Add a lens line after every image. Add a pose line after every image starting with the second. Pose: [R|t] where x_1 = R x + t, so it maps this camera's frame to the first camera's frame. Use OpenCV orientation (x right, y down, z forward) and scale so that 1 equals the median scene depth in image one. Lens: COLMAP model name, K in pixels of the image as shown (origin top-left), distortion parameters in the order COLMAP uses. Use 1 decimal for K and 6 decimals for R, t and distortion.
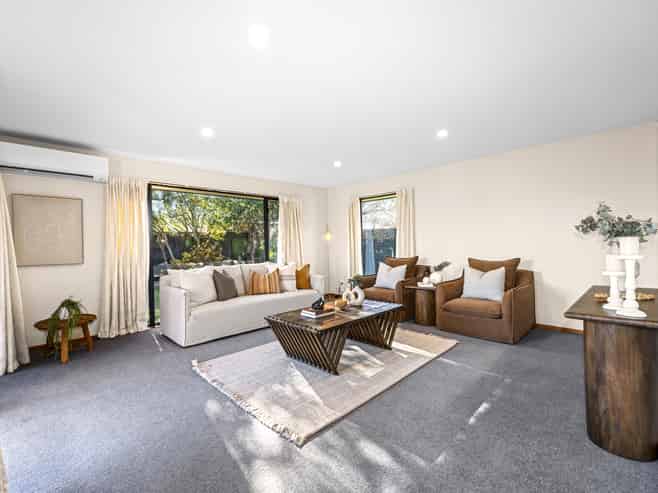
lens RADIAL K [[275.9, 0, 334.6], [0, 275.9, 246.3], [0, 0, 1]] dist [0.000012, 0.000076]
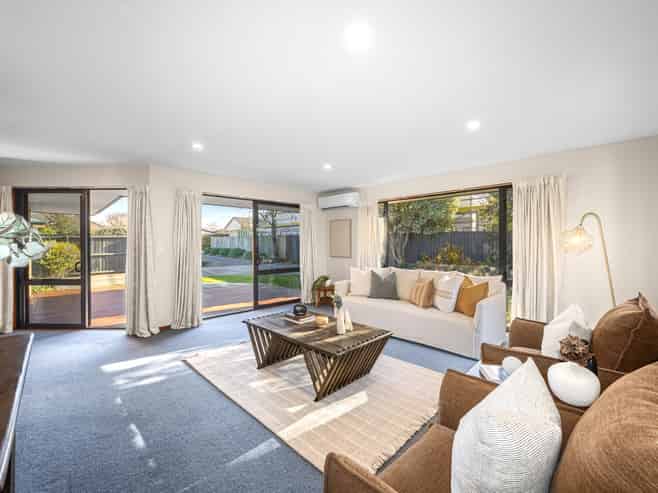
lens RADIAL K [[275.9, 0, 334.6], [0, 275.9, 246.3], [0, 0, 1]] dist [0.000012, 0.000076]
pose [[0.055836, 0.025128, -0.998124, 0.987820], [-0.012643, 0.999621, 0.024459, -0.061056], [0.998360, 0.011254, 0.056133, 1.066547]]
